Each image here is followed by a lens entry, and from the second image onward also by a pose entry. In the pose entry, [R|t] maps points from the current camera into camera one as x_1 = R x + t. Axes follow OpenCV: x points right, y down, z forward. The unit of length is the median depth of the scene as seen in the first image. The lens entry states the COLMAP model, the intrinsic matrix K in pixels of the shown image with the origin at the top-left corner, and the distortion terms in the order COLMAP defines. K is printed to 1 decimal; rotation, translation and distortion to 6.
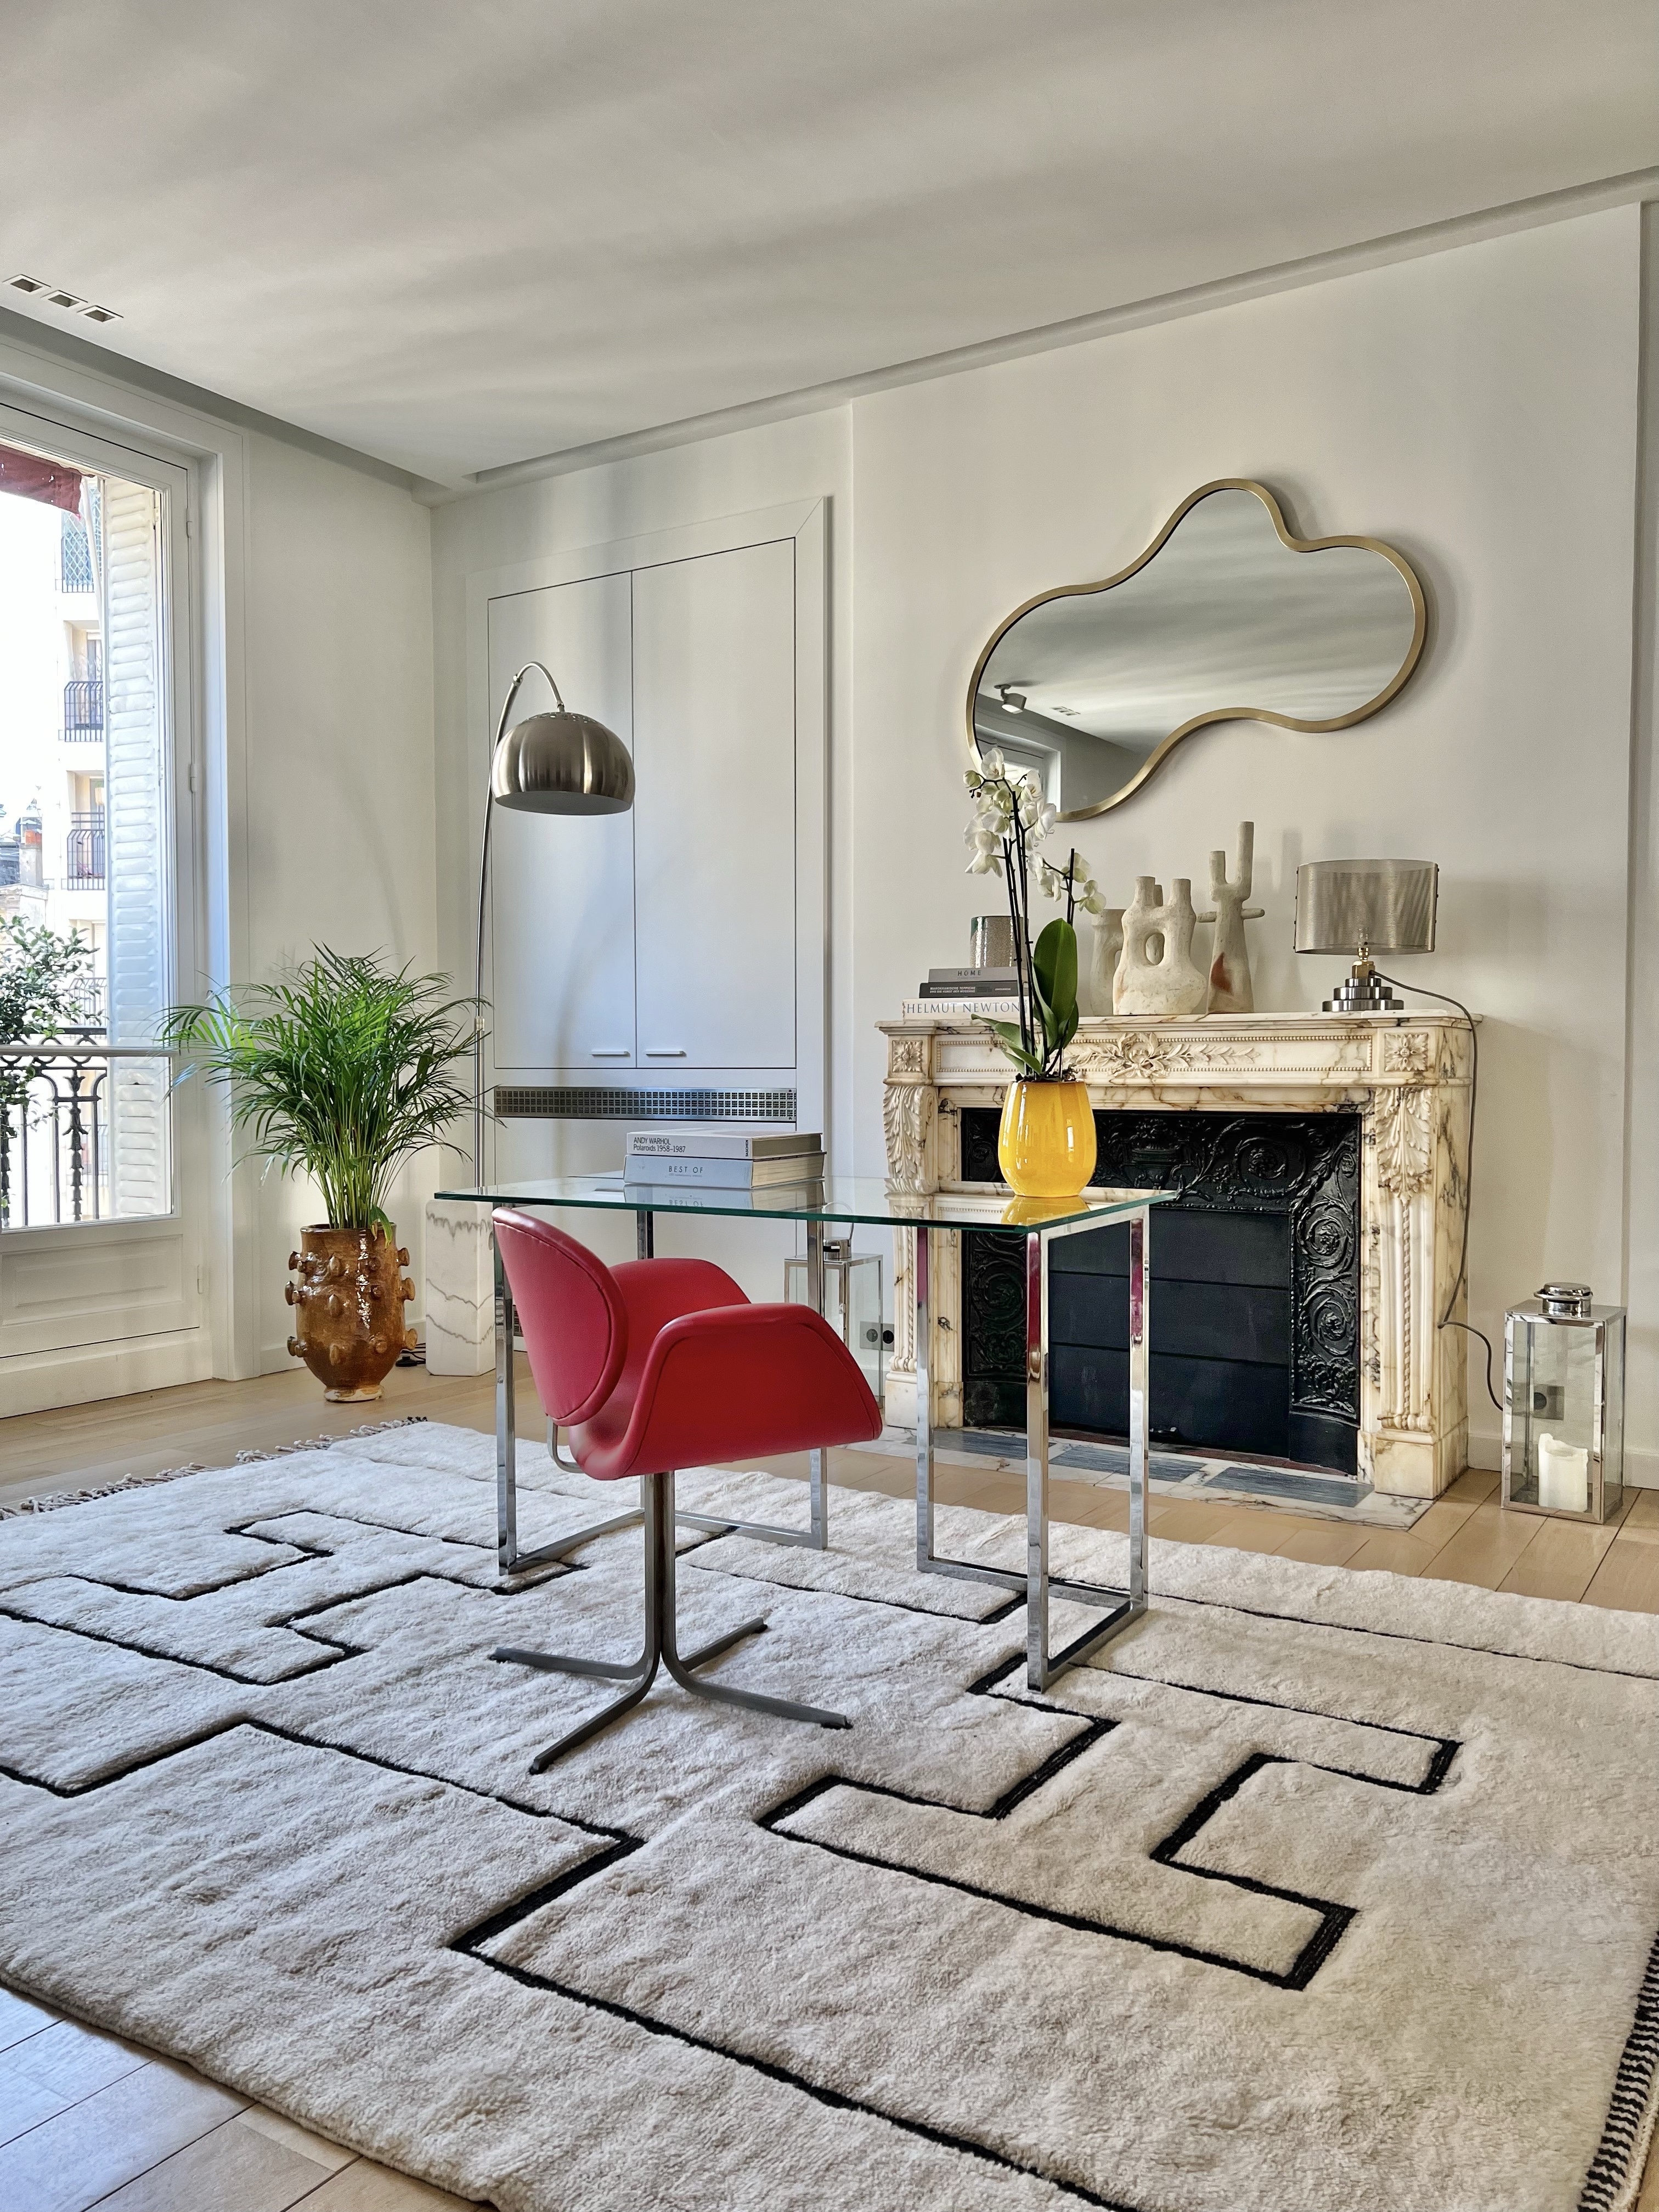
lens RADIAL K [[1694.2, 0, 827.6], [0, 1694.2, 1122.6], [0, 0, 1]] dist [0.044671, -0.052326]
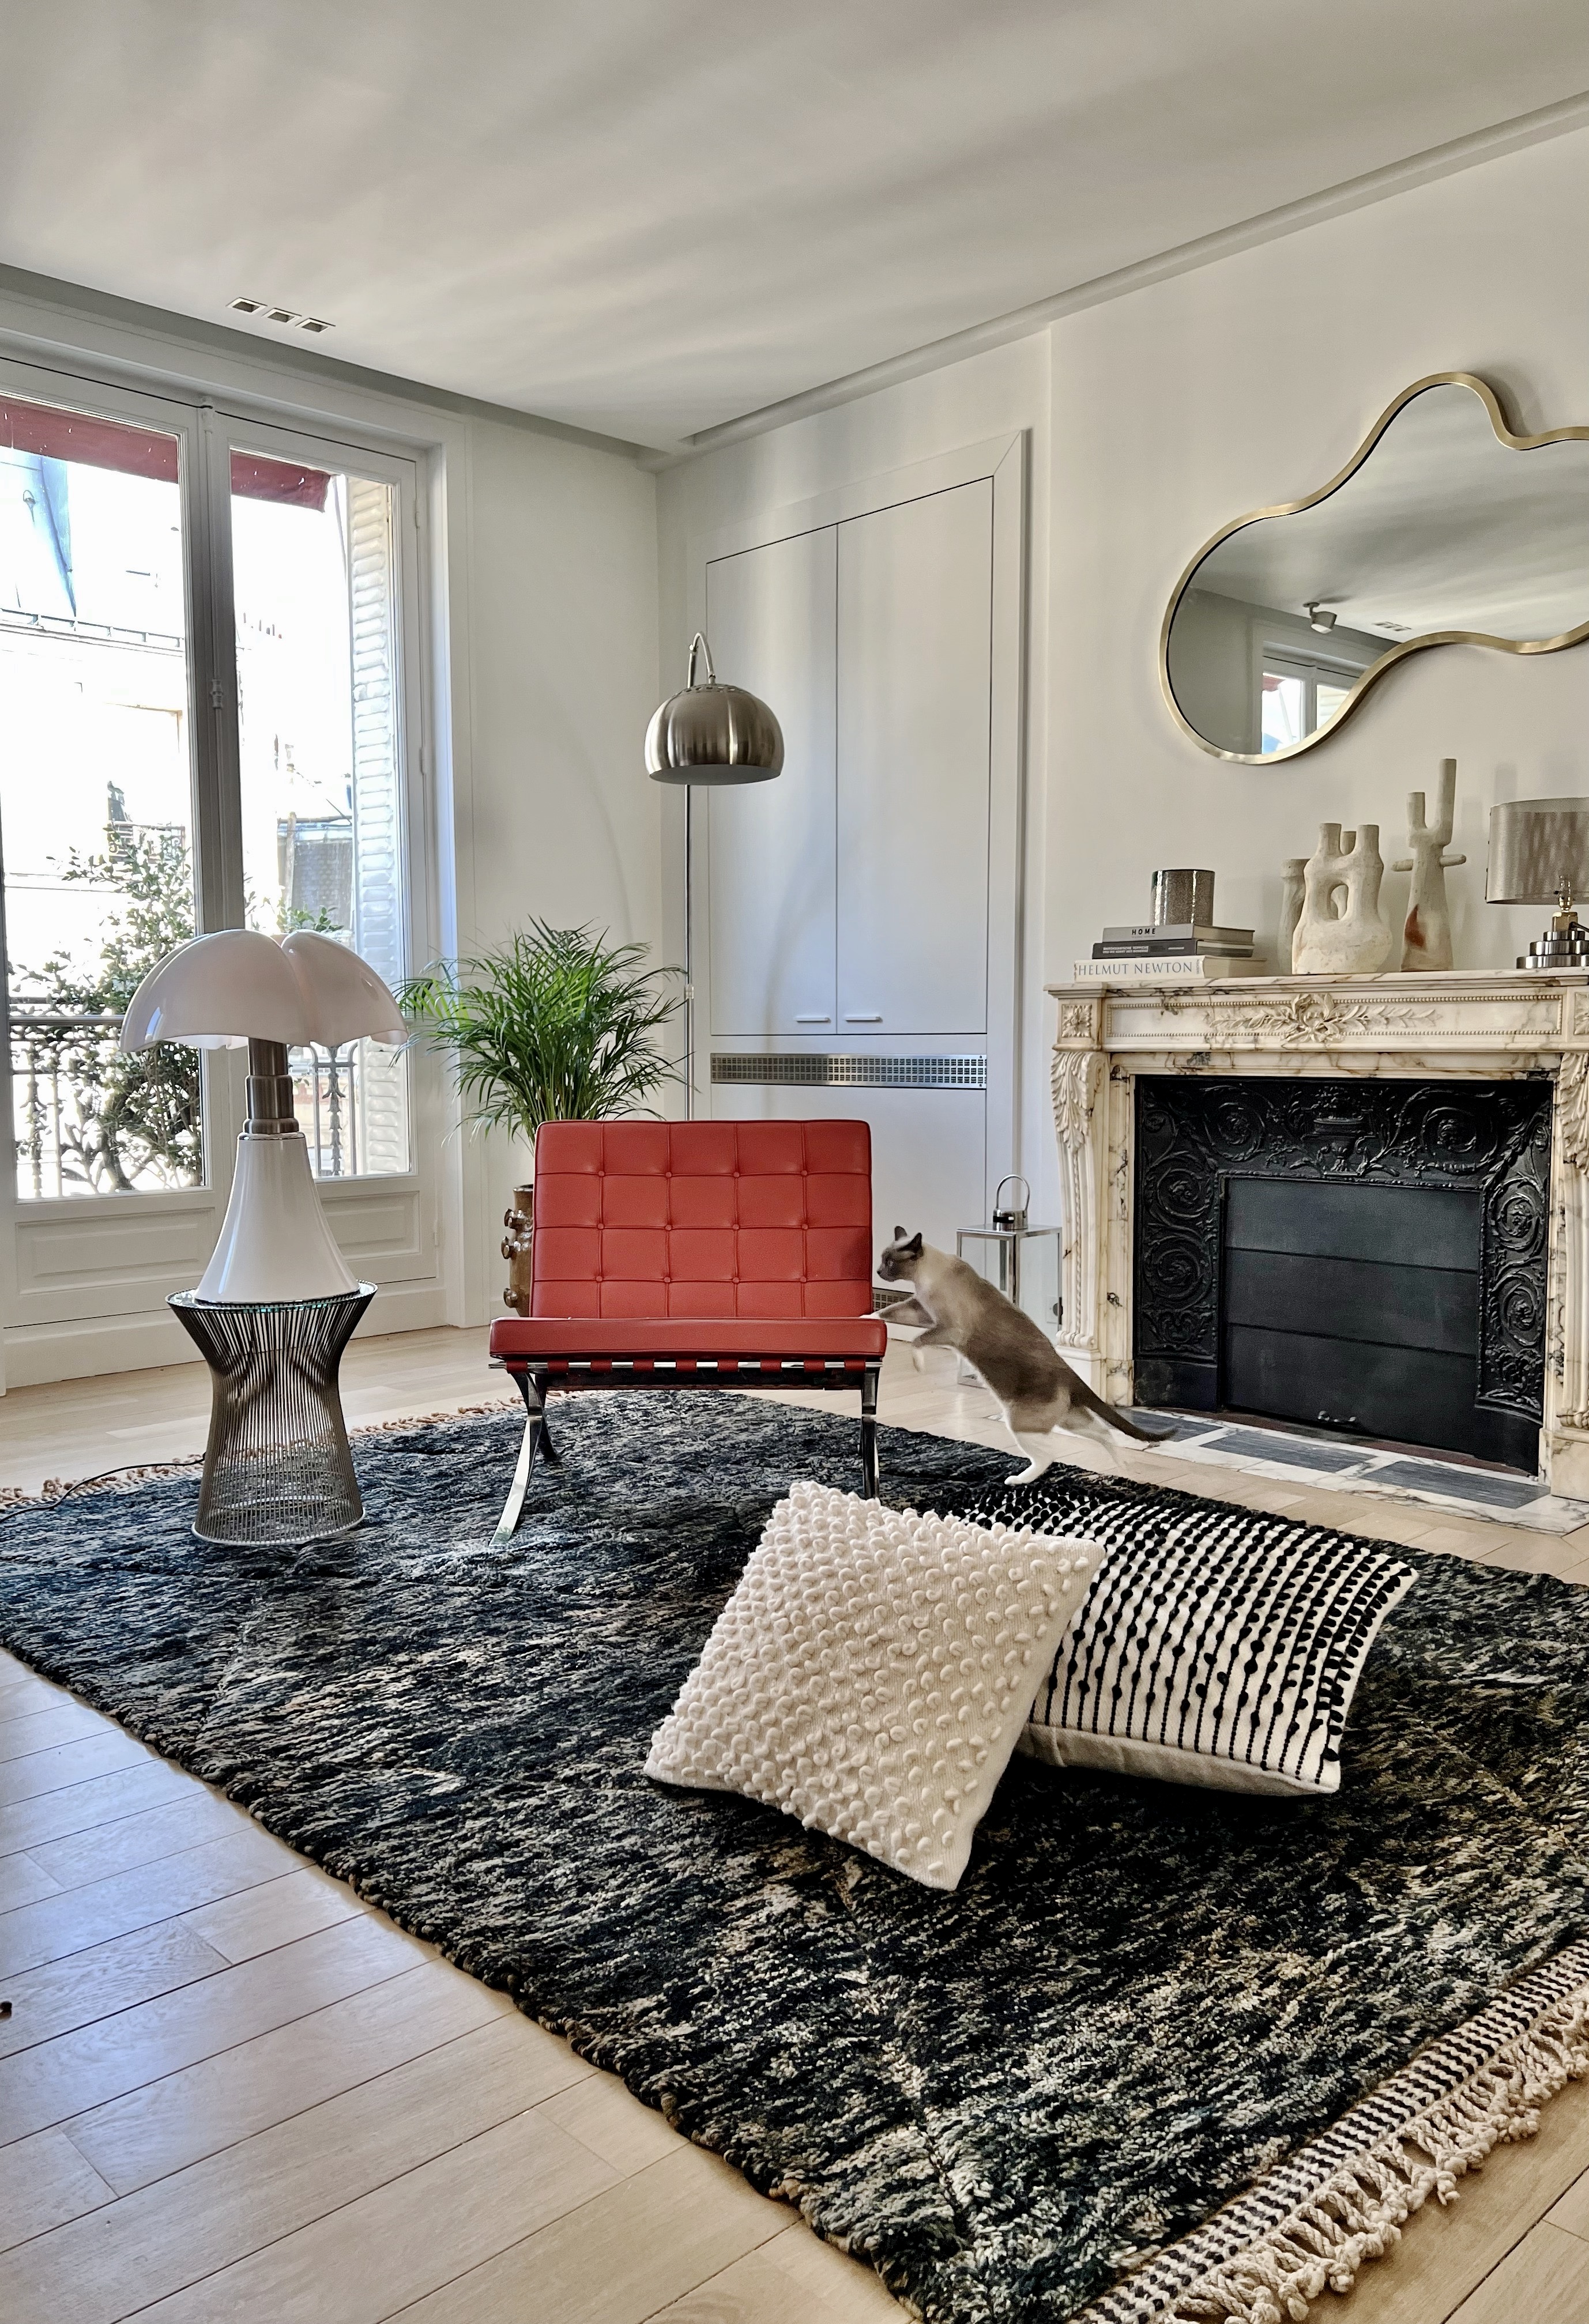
lens RADIAL K [[1777.9, 0, 721.2], [0, 1777.9, 1180.7], [0, 0, 1]] dist [0.046480, -0.045782]
pose [[0.963661, 0.016921, -0.266591, 0.122395], [-0.002652, 0.998549, 0.053793, -0.002379], [0.267115, -0.051131, 0.962307, -0.031908]]
